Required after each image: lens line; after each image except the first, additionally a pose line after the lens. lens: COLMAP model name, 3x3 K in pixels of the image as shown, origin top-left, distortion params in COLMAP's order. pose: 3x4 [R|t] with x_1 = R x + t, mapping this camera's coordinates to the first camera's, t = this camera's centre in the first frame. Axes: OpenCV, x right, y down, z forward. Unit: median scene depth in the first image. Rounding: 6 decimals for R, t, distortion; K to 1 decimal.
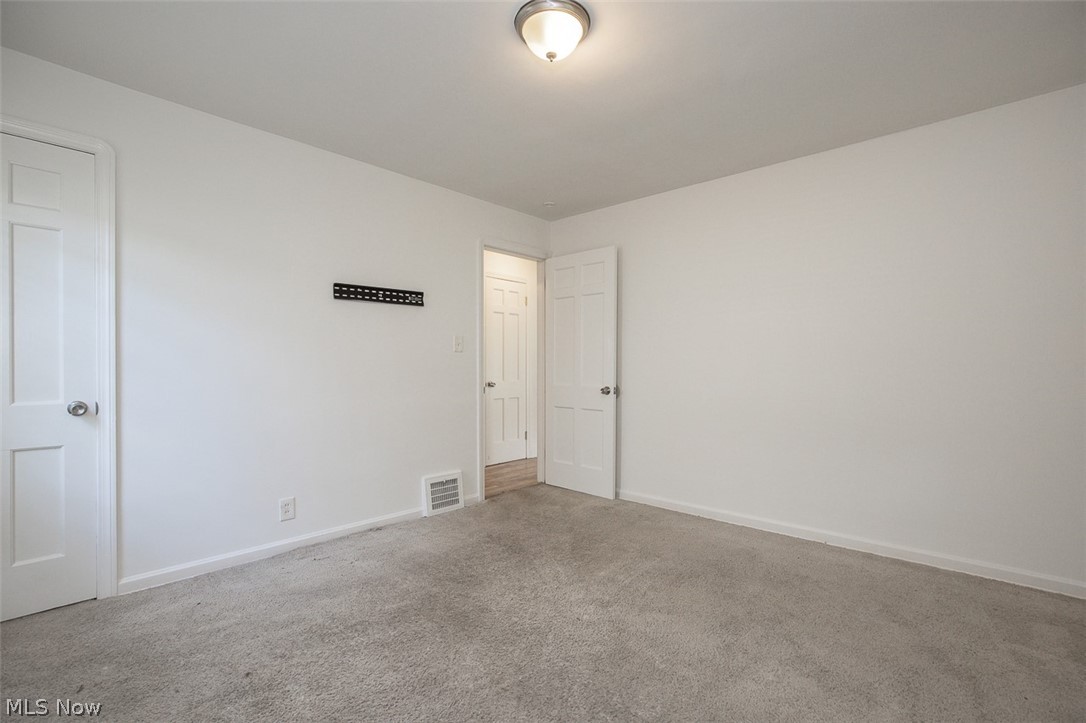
lens RADIAL K [[497.7, 0, 543.0], [0, 497.7, 361.5], [0, 0, 1]] dist [-0.014875, 0.000809]
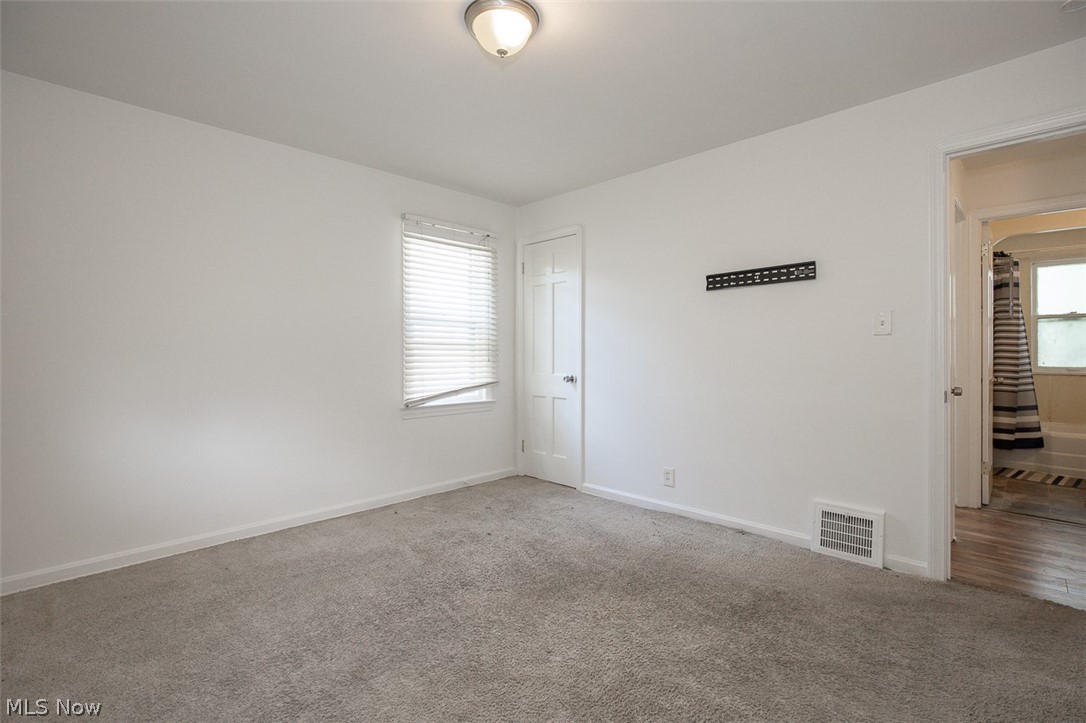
lens RADIAL K [[497.7, 0, 543.0], [0, 497.7, 361.5], [0, 0, 1]] dist [-0.014875, 0.000809]
pose [[-0.036751, 0.015492, -0.999204, 0.605547], [0.010205, 0.999834, 0.015126, 0.001167], [0.999272, -0.009641, -0.036903, 0.672495]]
